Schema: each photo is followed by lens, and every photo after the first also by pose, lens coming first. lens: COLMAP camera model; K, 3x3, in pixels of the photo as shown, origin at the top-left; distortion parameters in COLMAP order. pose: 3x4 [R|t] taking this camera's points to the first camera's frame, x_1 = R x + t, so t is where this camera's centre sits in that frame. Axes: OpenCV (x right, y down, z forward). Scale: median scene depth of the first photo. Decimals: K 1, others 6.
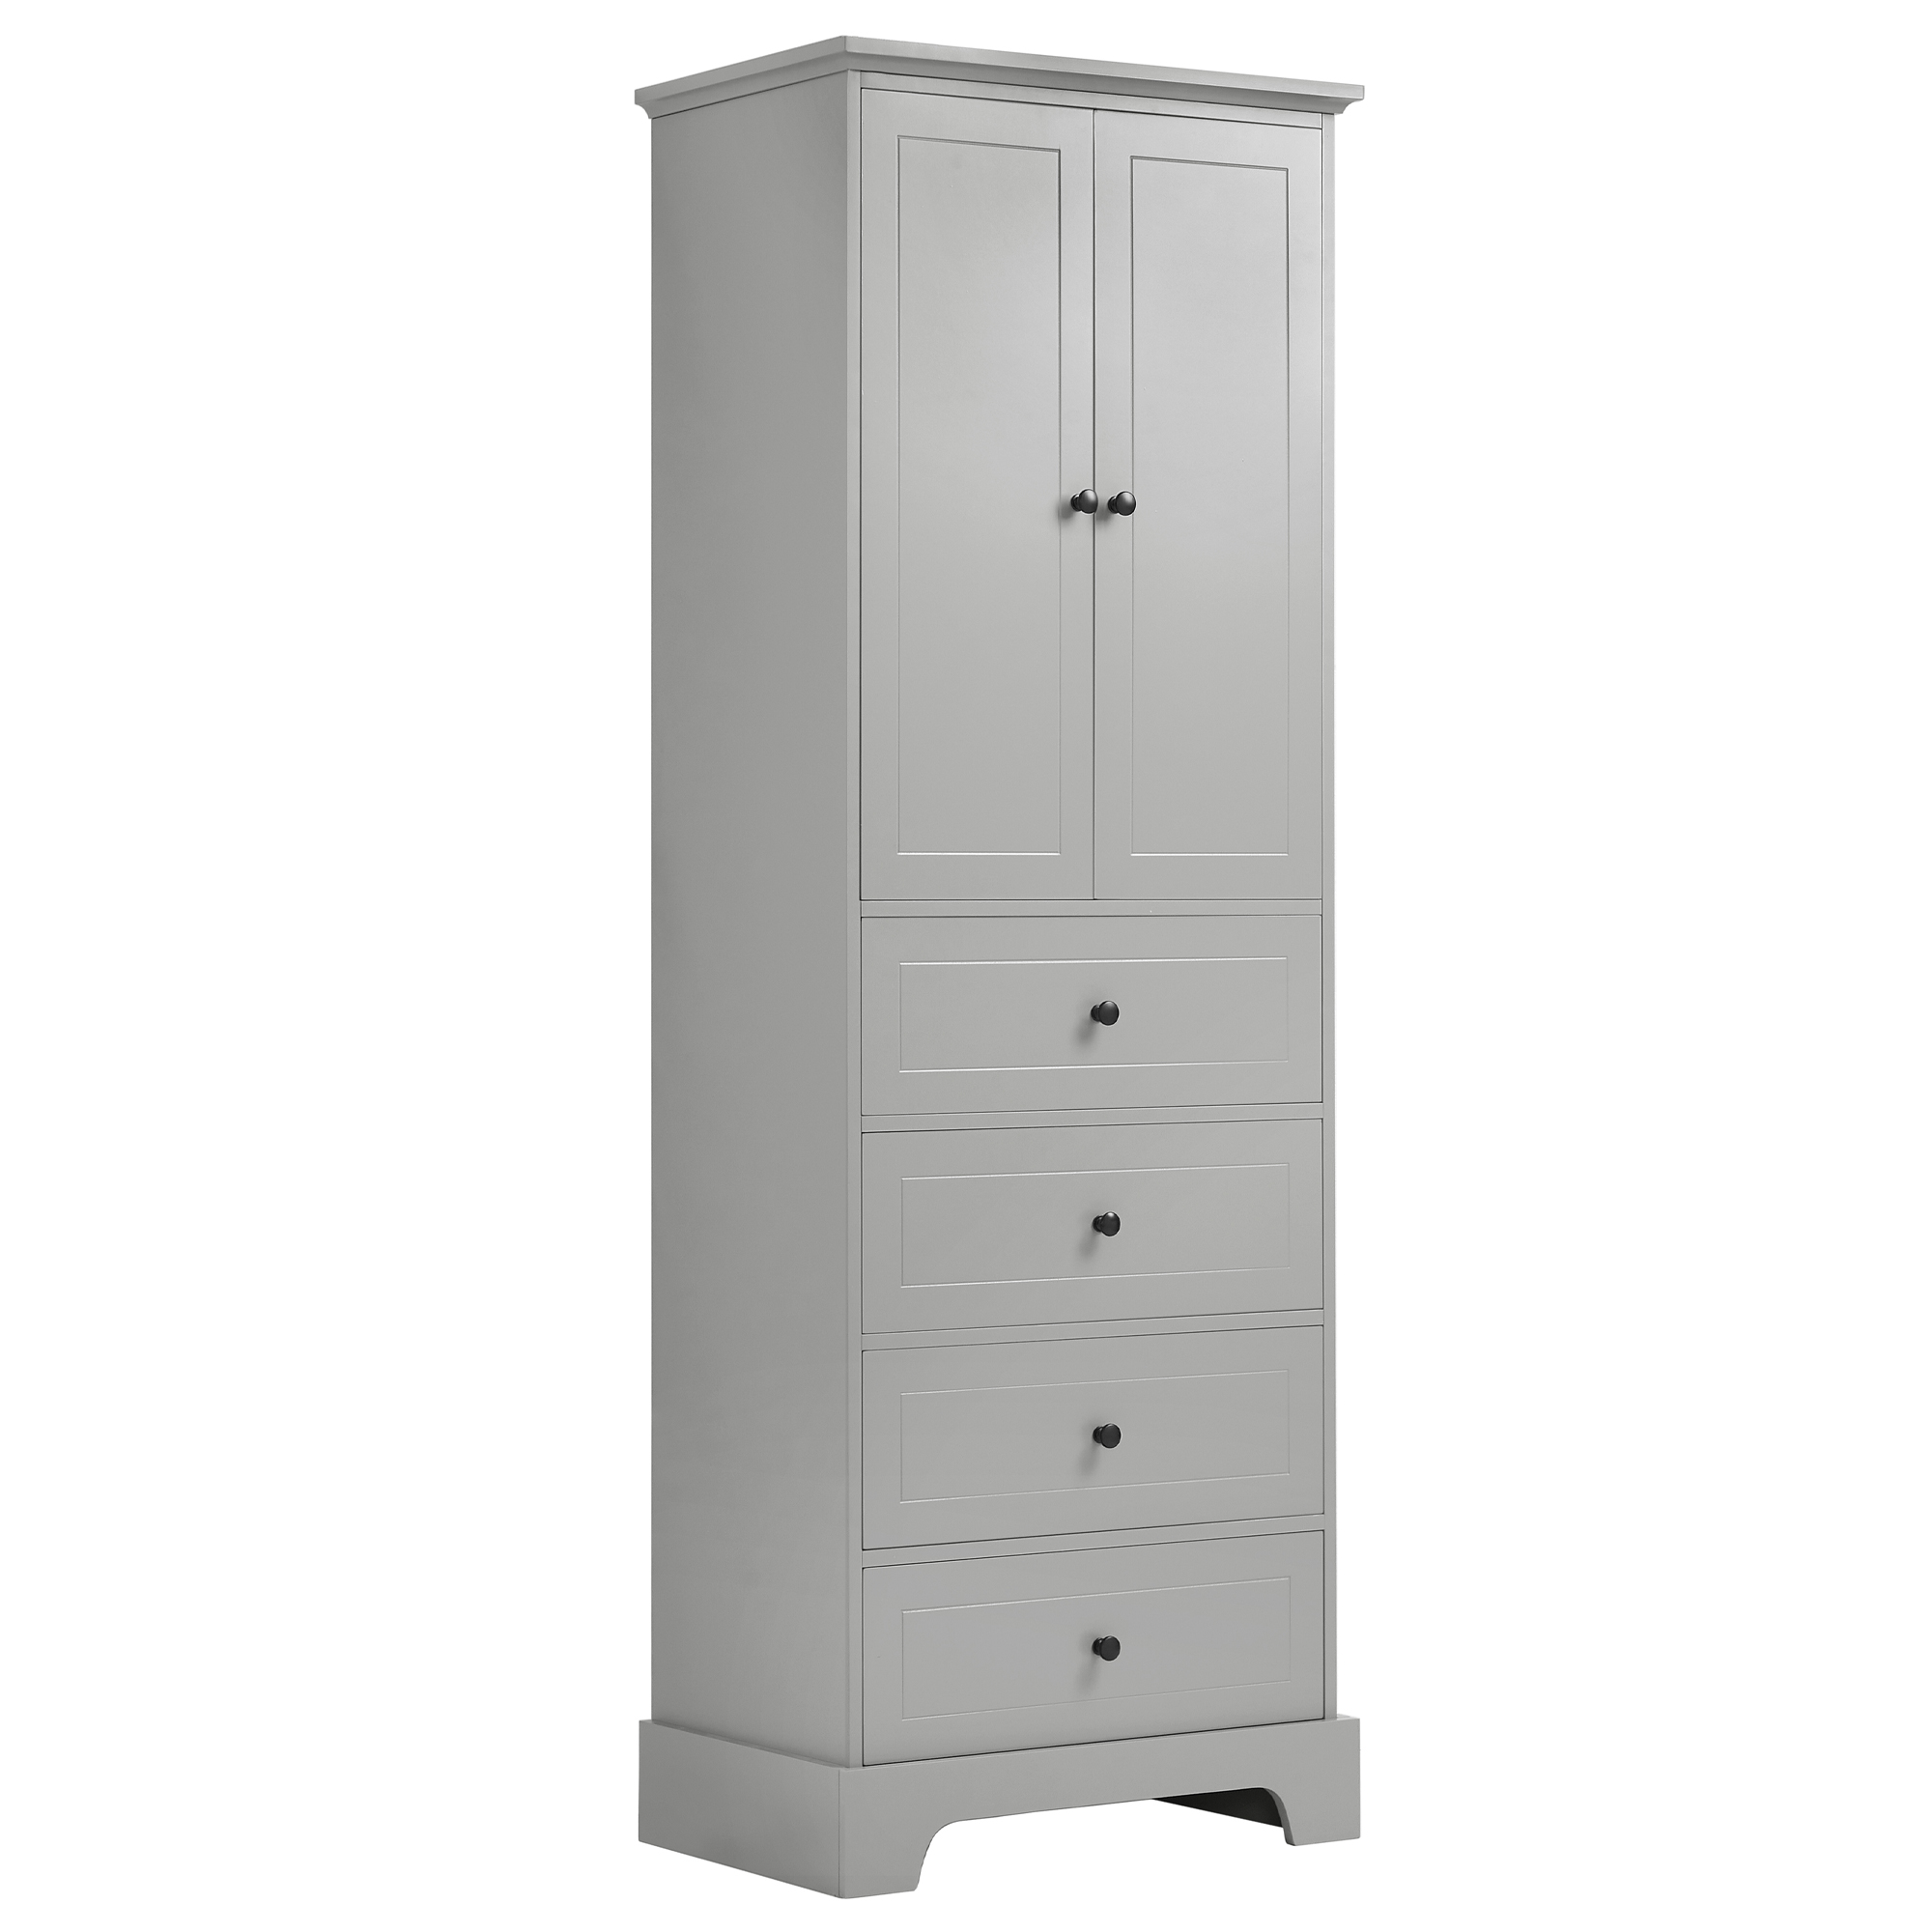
lens RADIAL K [[5420.7, 0, 929.2], [0, 5420.7, 928.6], [0, 0, 1]] dist [-0.053952, 0.359296]
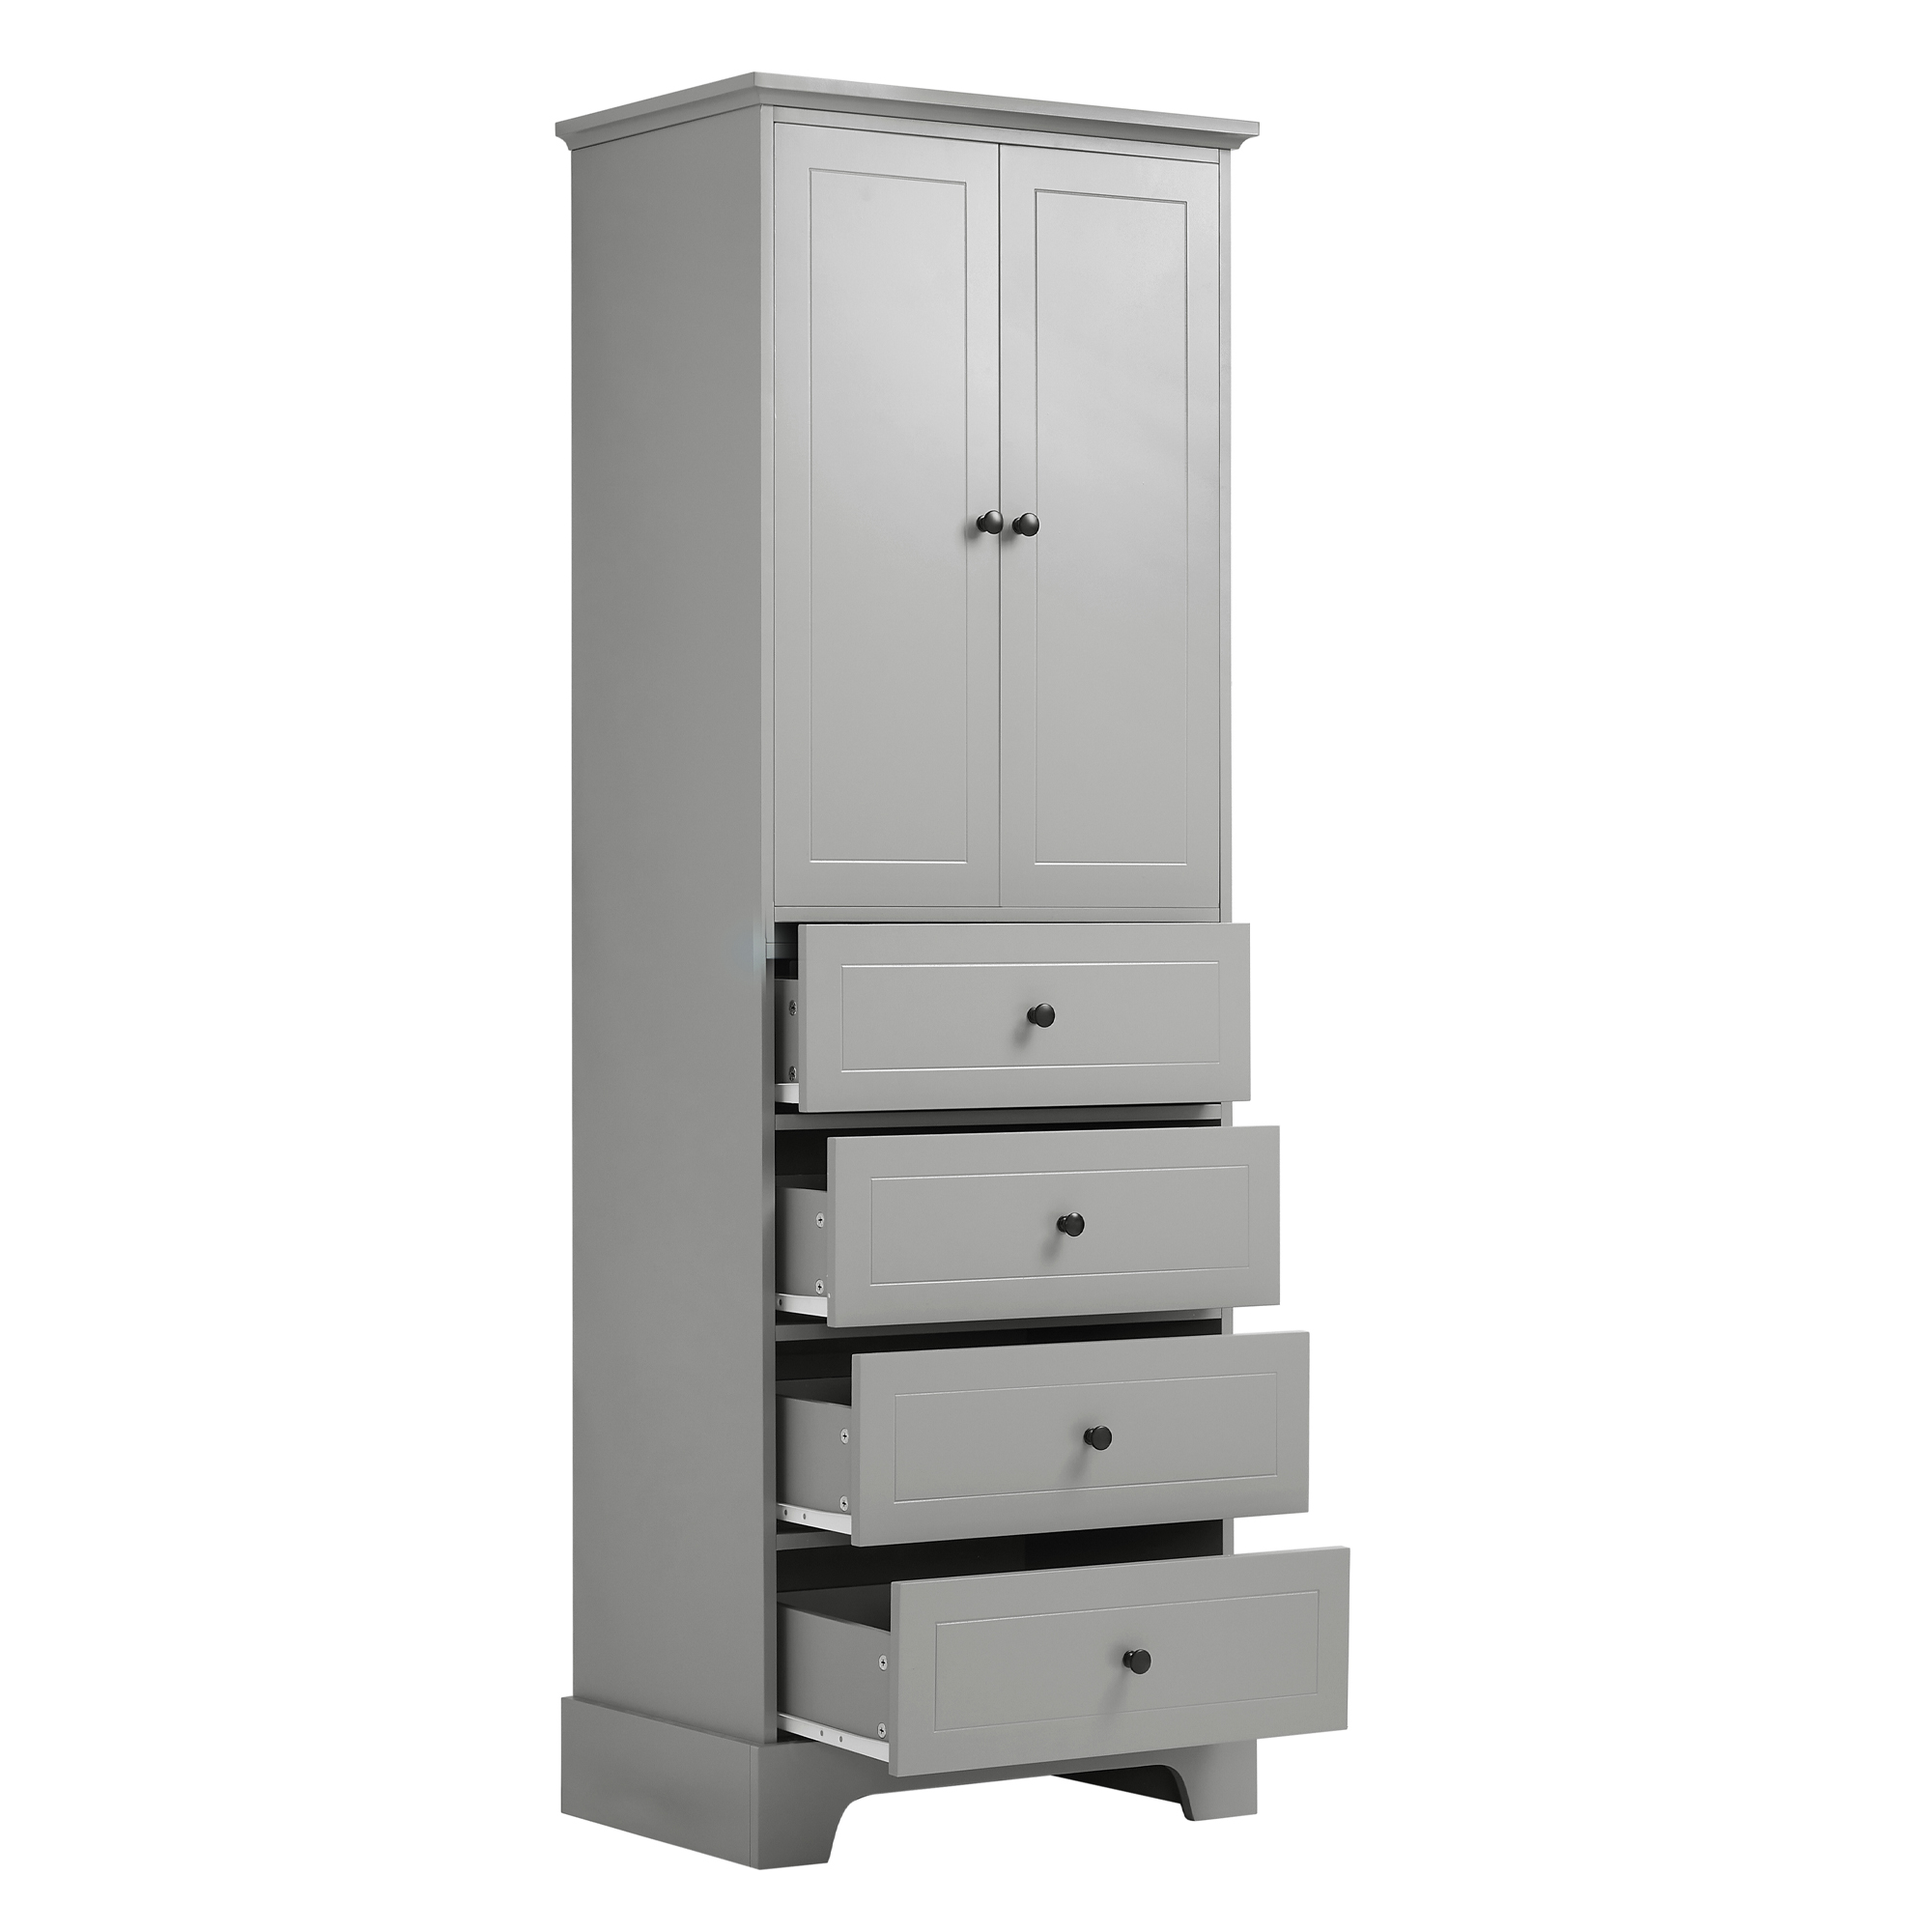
lens RADIAL K [[5360.0, 0, 966.0], [0, 5360.0, 966.0], [0, 0, 1]] dist [0.026329, -0.235378]
pose [[0.999963, 0.004152, 0.007509, 0.016829], [-0.004196, 0.999974, 0.005825, 0.000157], [-0.007485, -0.005856, 0.999955, -0.027103]]
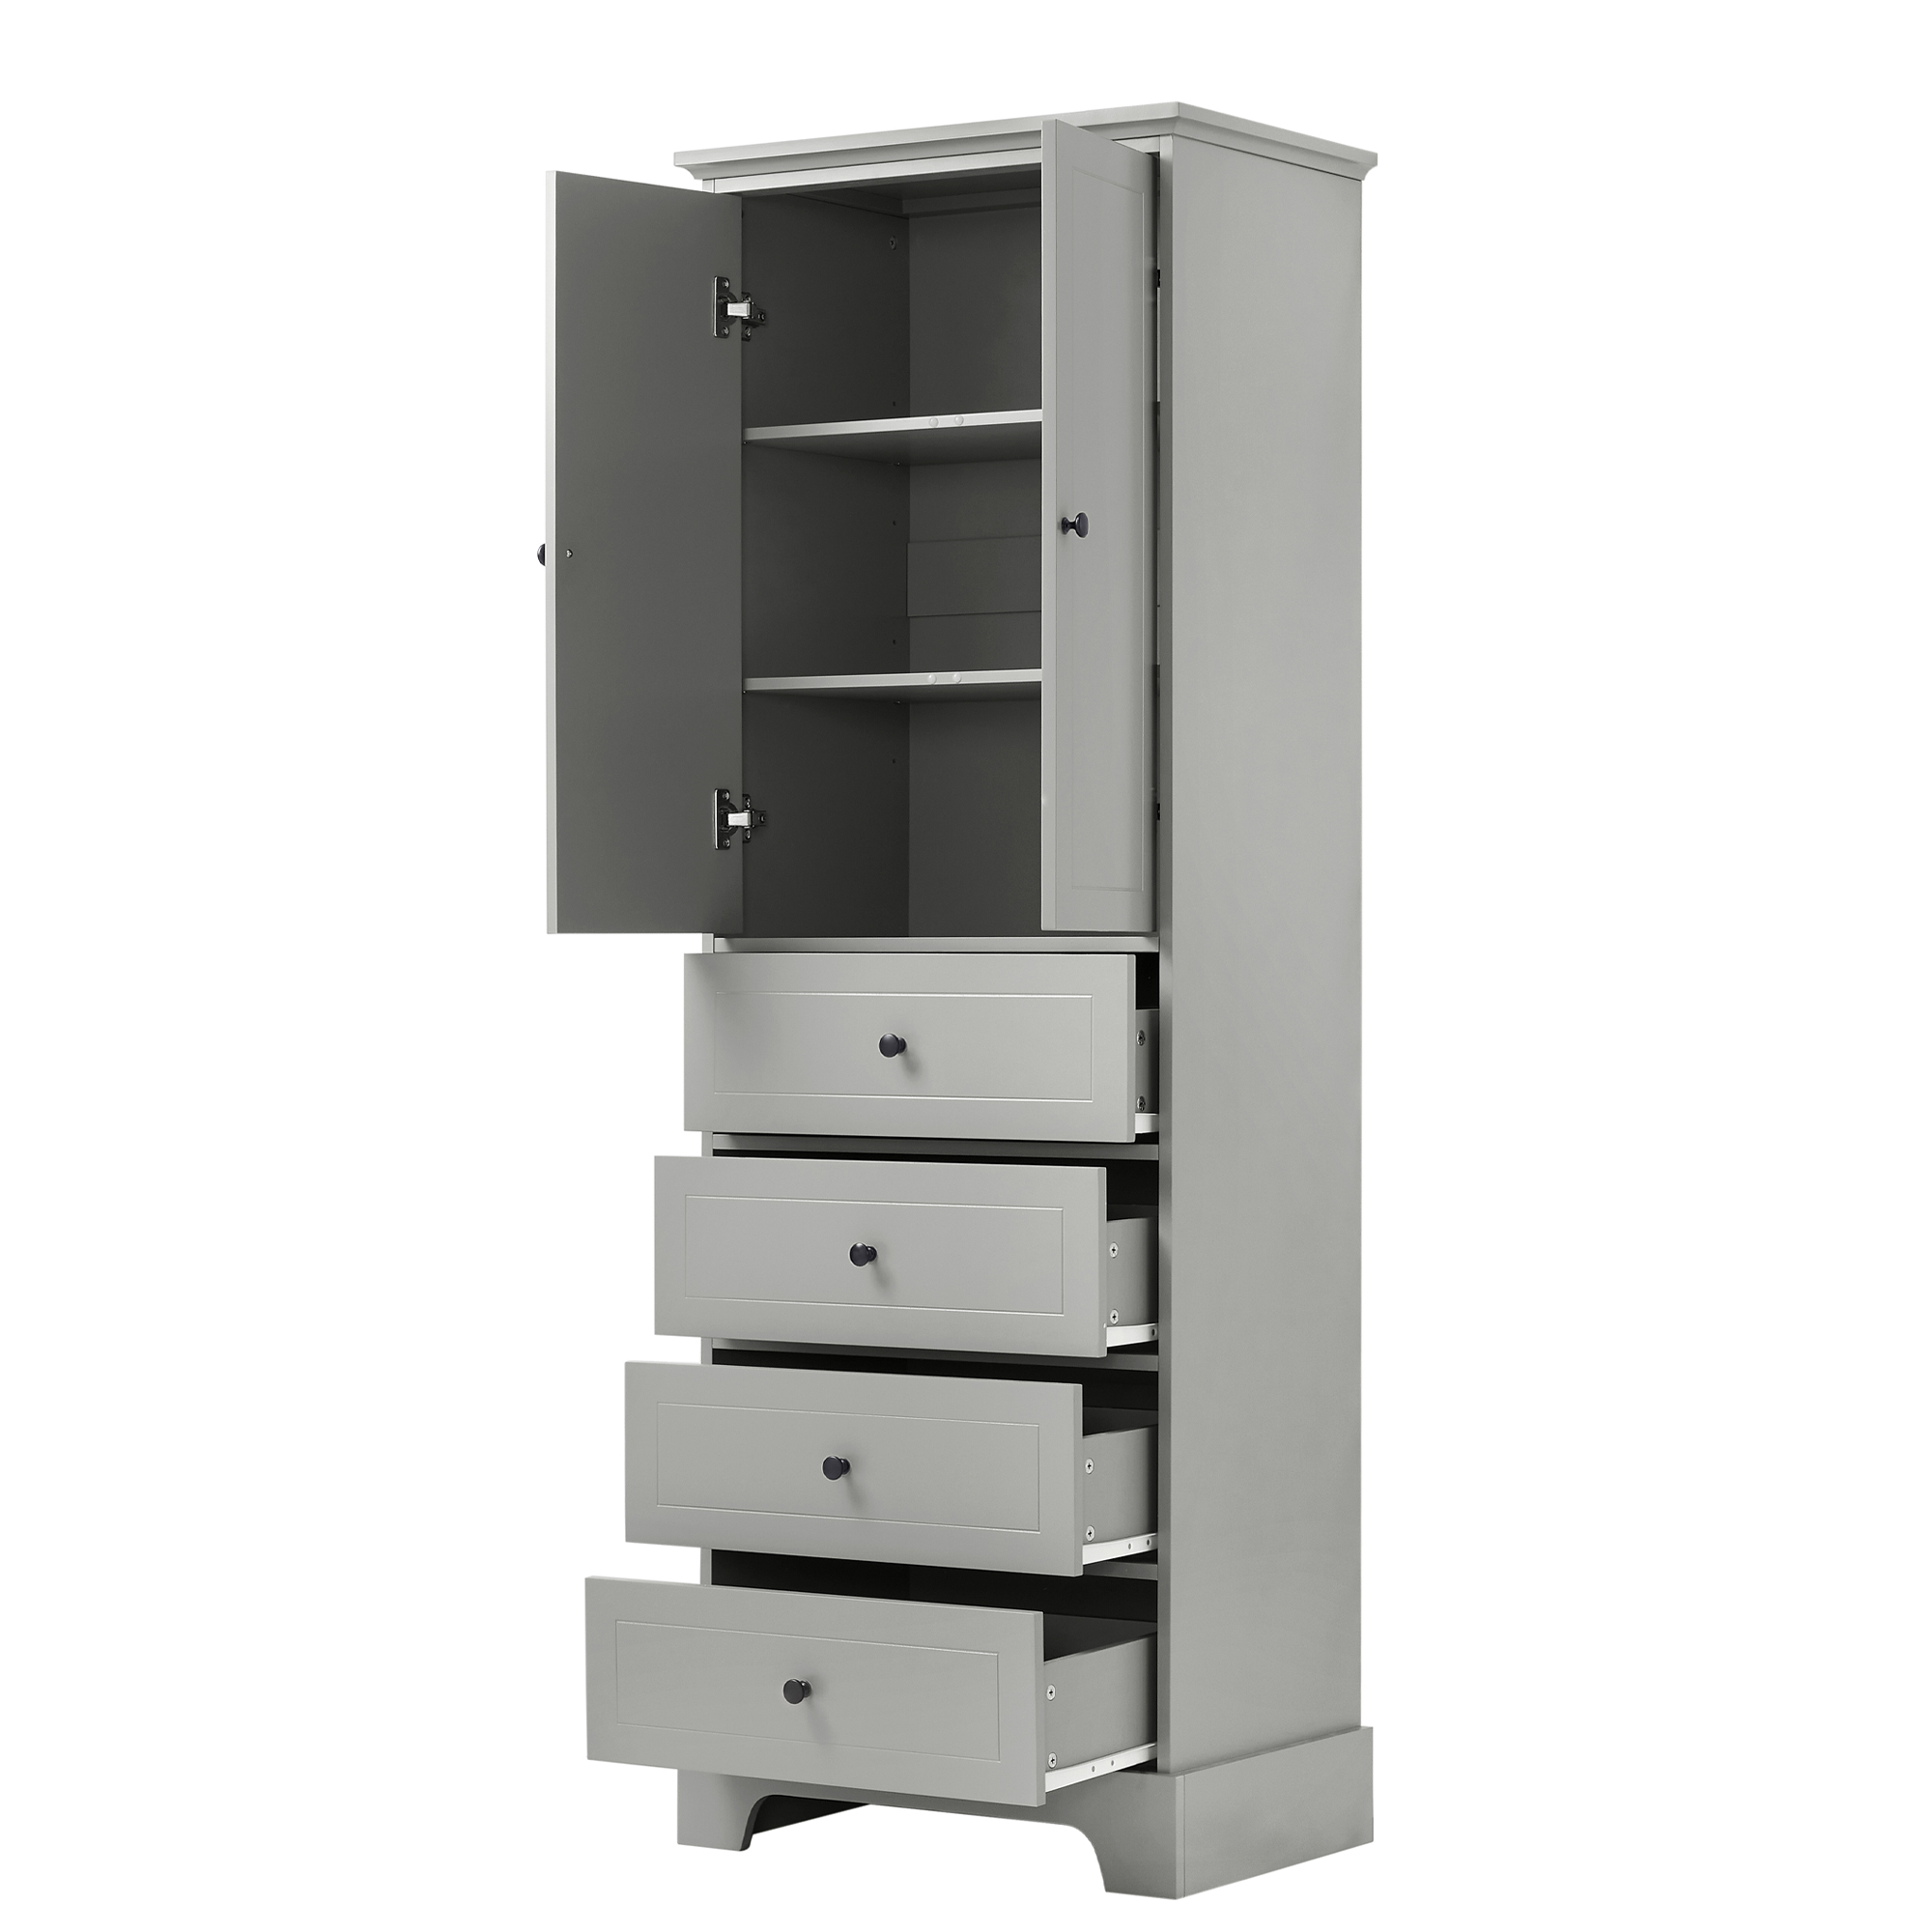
lens RADIAL K [[5381.1, 0, 966.0], [0, 5381.1, 966.0], [0, 0, 1]] dist [-0.006536, 0.107375]
pose [[0.405757, 0.007989, -0.913946, 0.924605], [-0.005524, 0.999965, 0.006288, -0.005837], [0.913964, 0.002498, 0.405787, 0.554950]]
